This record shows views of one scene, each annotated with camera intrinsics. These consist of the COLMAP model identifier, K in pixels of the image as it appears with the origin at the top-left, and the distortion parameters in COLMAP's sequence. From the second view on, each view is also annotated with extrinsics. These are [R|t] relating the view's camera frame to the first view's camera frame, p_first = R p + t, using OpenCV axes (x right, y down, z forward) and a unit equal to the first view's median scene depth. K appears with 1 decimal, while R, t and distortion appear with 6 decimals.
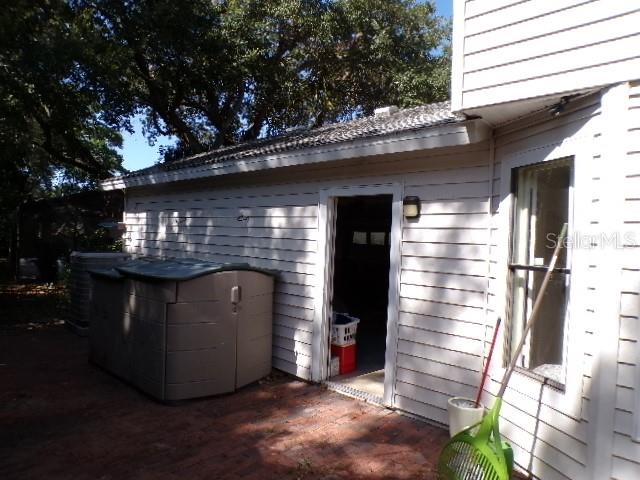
lens RADIAL K [[438.7, 0, 320.4], [0, 438.7, 239.6], [0, 0, 1]] dist [-0.008090, -0.004659]
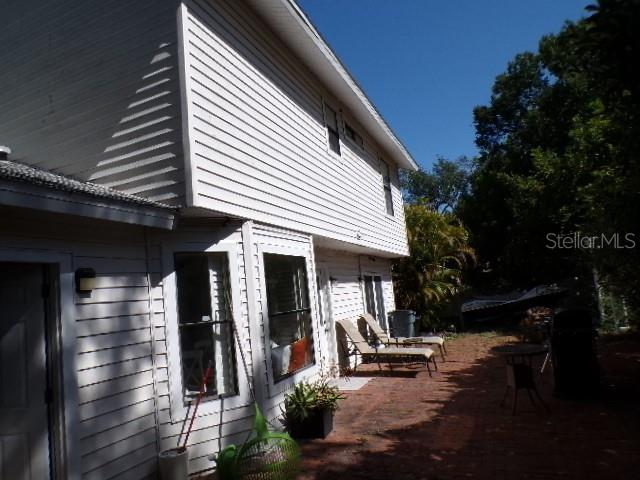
lens RADIAL K [[438.7, 0, 320.4], [0, 438.7, 242.0], [0, 0, 1]] dist [-0.008090, -0.004659]
pose [[-0.329304, 0.111469, 0.937621, -0.840440], [0.085136, 0.992468, -0.088089, -0.034246], [-0.940378, 0.050817, -0.336314, 0.899333]]
